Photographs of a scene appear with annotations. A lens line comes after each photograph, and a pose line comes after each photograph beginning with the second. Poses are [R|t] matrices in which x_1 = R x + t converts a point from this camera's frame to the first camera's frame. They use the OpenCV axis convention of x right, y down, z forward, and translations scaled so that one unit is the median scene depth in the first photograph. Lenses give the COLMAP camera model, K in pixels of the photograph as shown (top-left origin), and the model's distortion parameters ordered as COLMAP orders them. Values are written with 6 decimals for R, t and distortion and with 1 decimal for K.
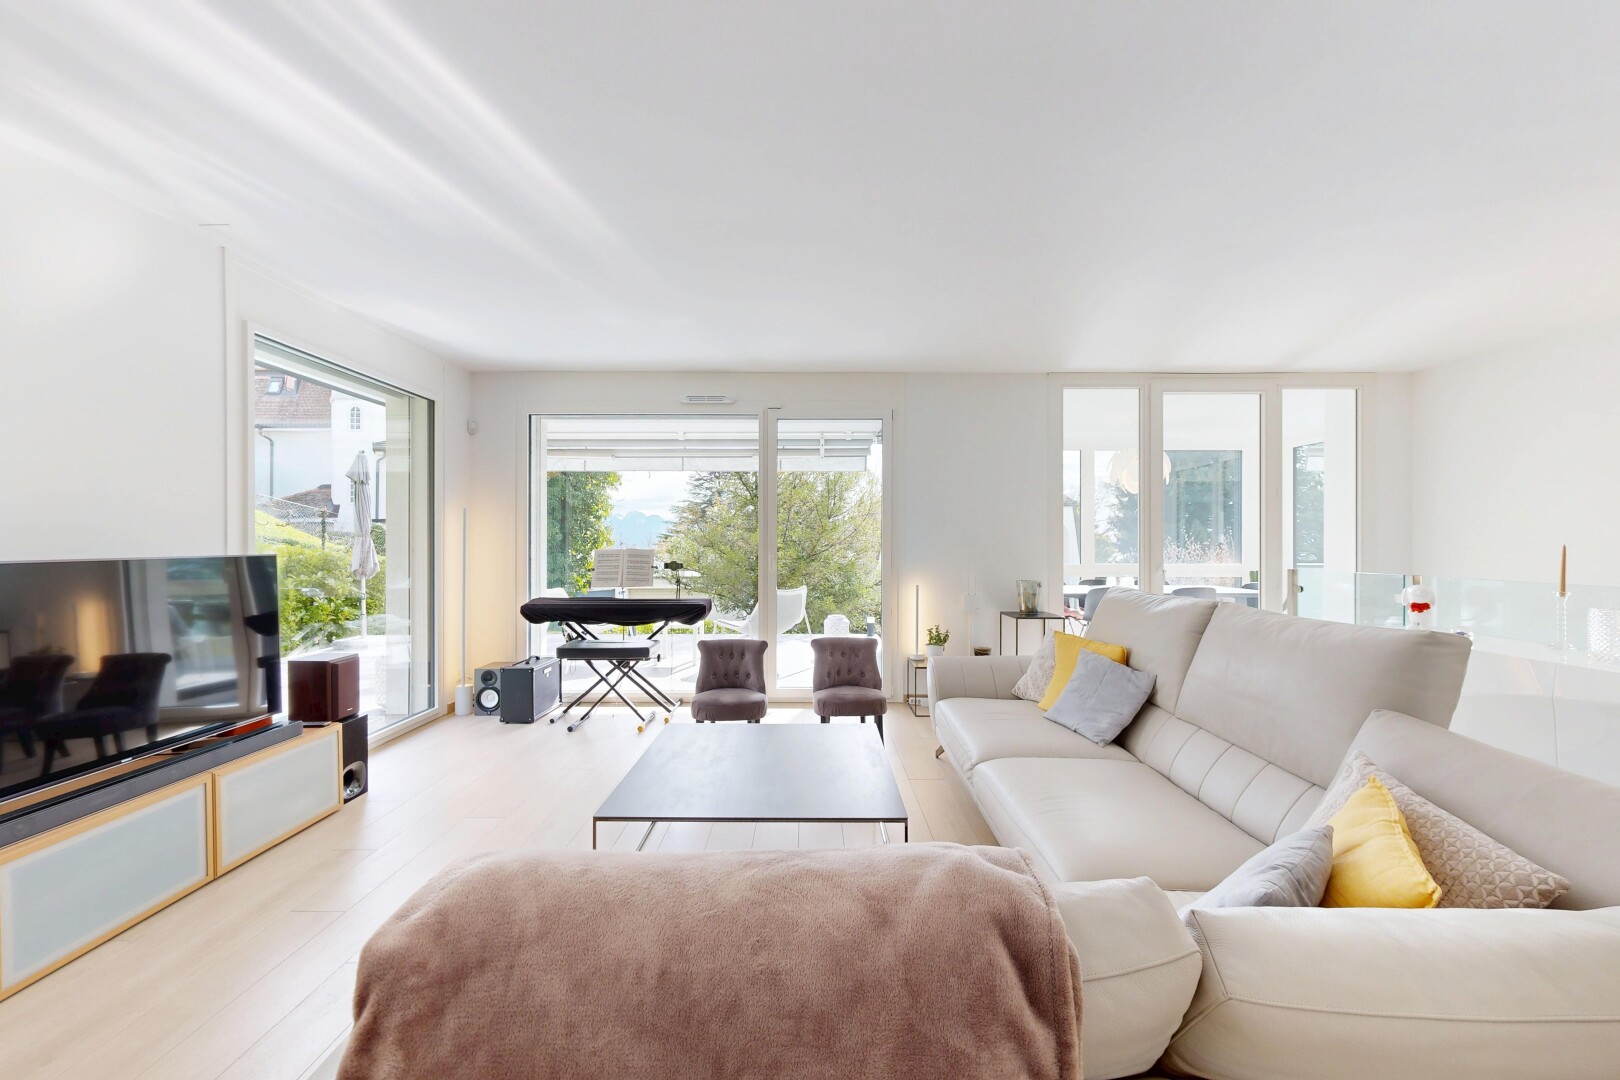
lens RADIAL K [[607.1, 0, 811.1], [0, 607.1, 543.8], [0, 0, 1]] dist [-0.002714, -0.000177]
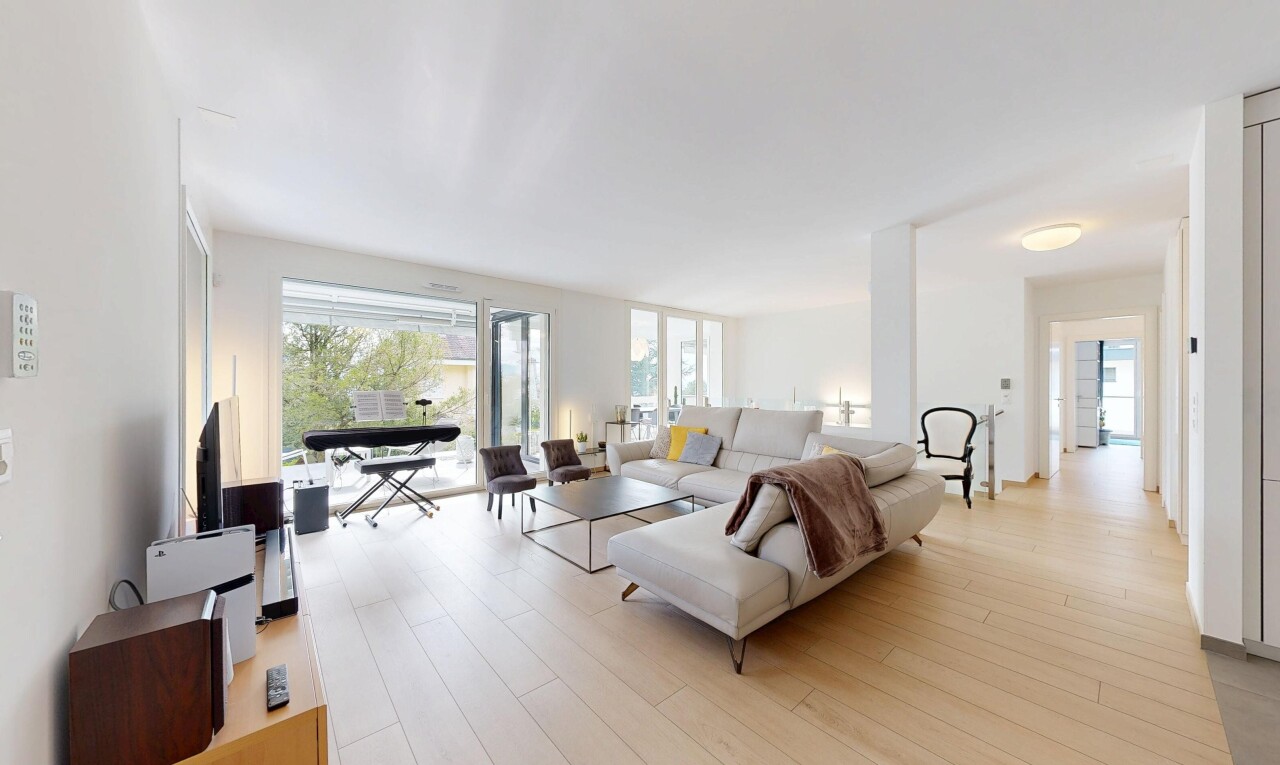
lens RADIAL K [[431.1, 0, 642.3], [0, 431.1, 384.1], [0, 0, 1]] dist [0.000914, -0.000111]
pose [[0.749258, 0.003028, 0.662271, -0.542288], [0.001844, 0.999976, -0.006658, 0.001397], [-0.662276, 0.006210, 0.749234, -0.094050]]
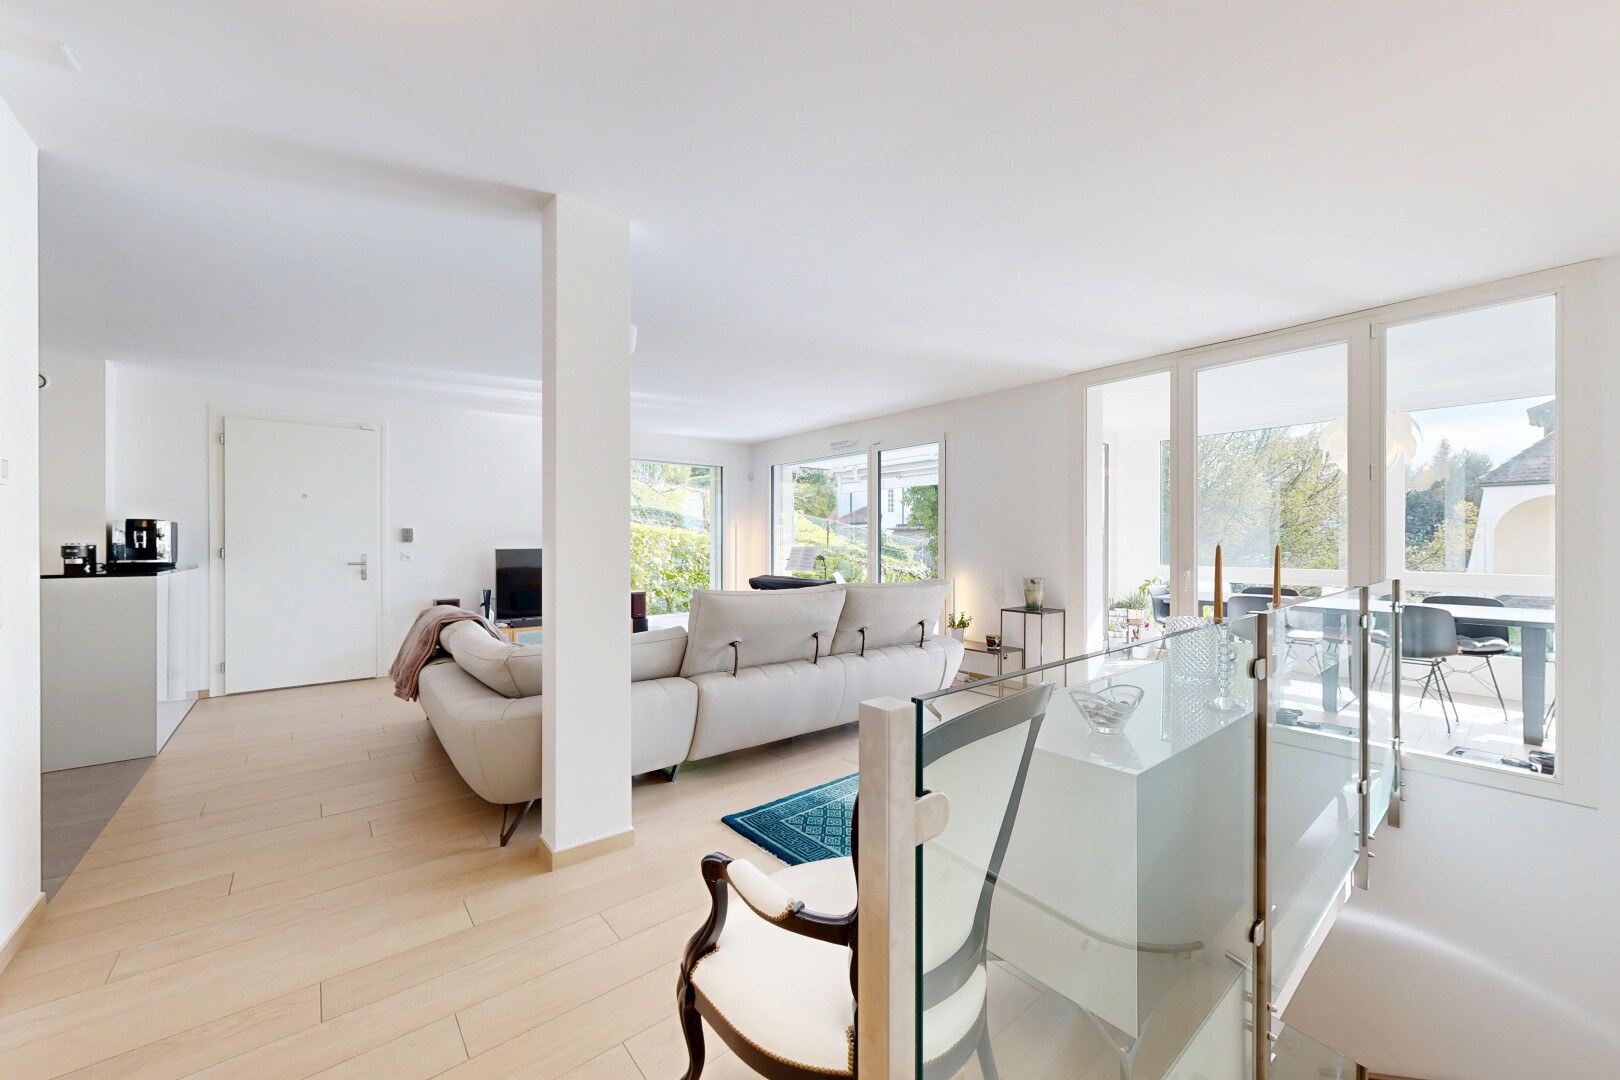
lens RADIAL K [[609.4, 0, 812.7], [0, 609.4, 542.2], [0, 0, 1]] dist [0.000974, -0.000105]
pose [[0.638471, -0.000243, -0.769646, 0.988213], [-0.000667, 0.999999, -0.000869, -0.000946], [0.769645, 0.001068, 0.638471, 0.016117]]
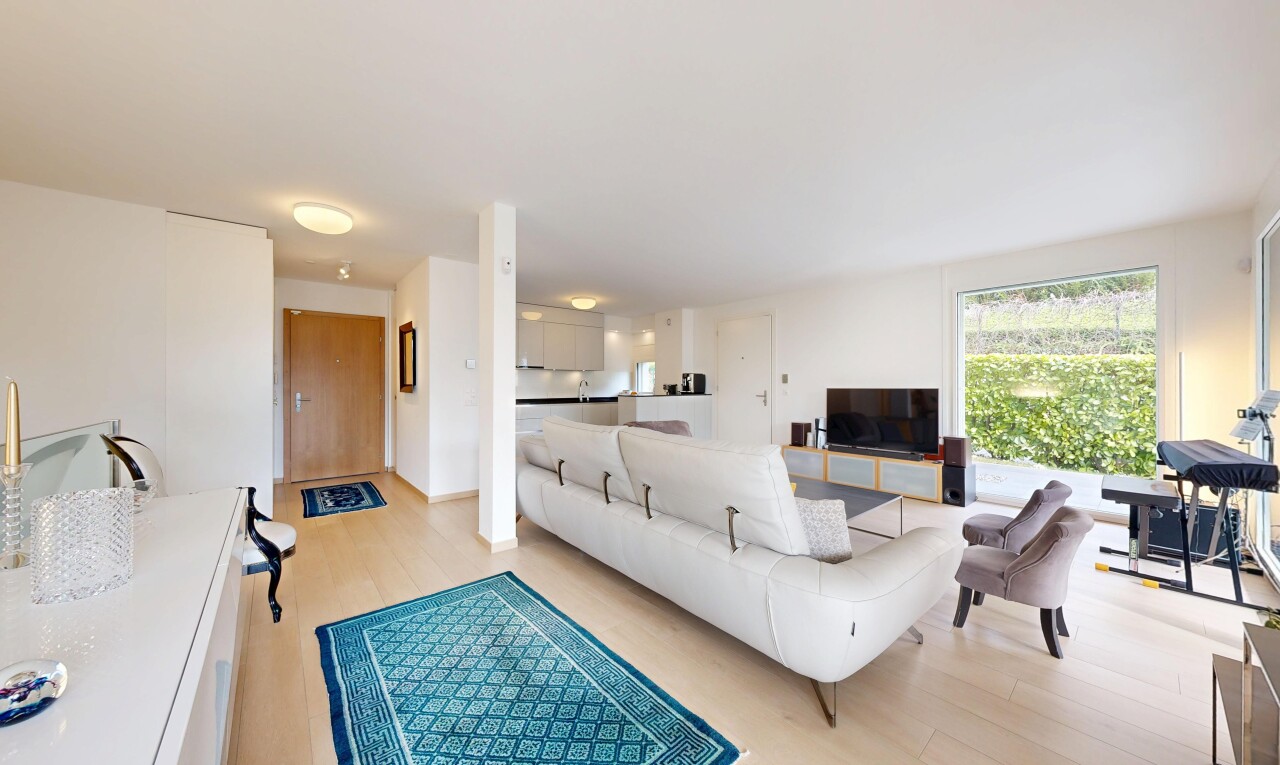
lens RADIAL K [[431.1, 0, 642.3], [0, 431.1, 384.1], [0, 0, 1]] dist [0.000914, -0.000111]
pose [[-0.762742, -0.000007, -0.646703, 0.707633], [-0.002782, 0.999991, 0.003271, -0.001697], [0.646697, 0.004294, -0.762735, 0.989814]]
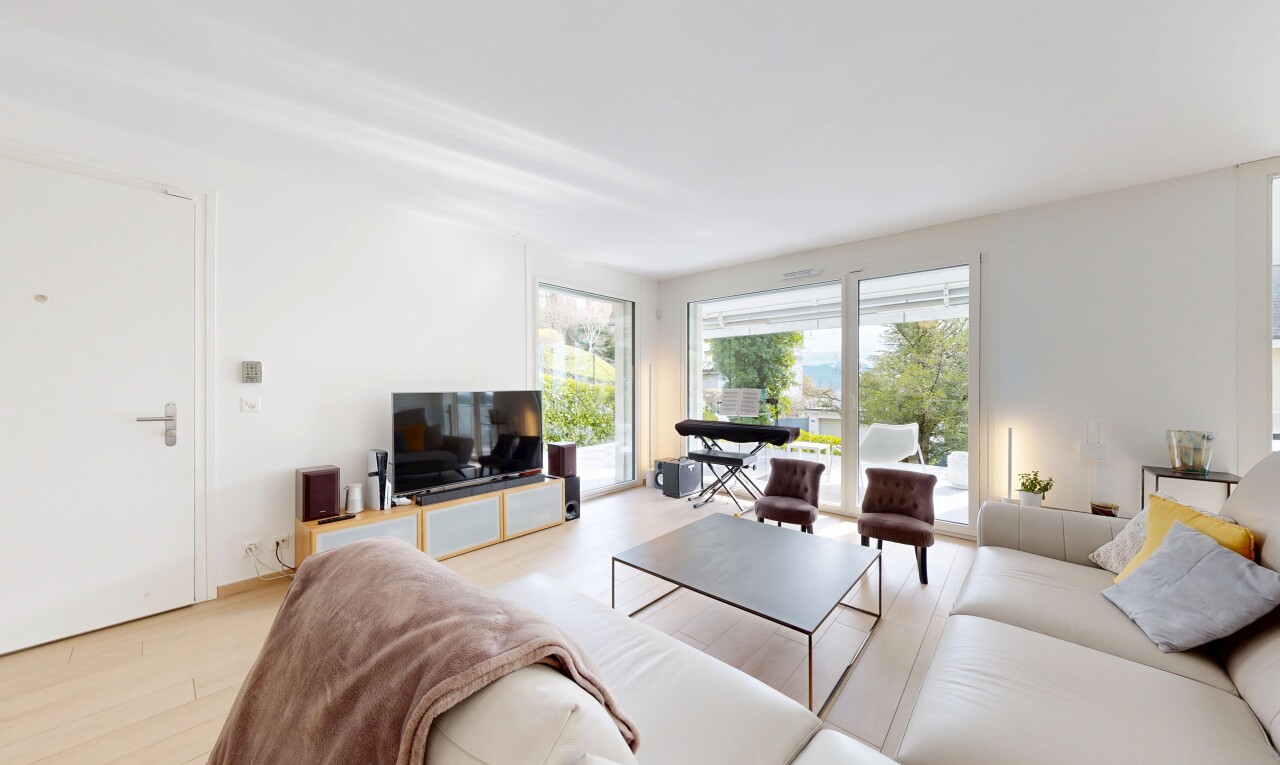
lens RADIAL K [[431.1, 0, 642.3], [0, 431.1, 384.1], [0, 0, 1]] dist [0.000914, -0.000111]
pose [[0.751407, 0.000398, -0.659839, 0.201974], [-0.001889, 0.999997, -0.001549, -0.000250], [0.659836, 0.002410, 0.751406, 0.092136]]
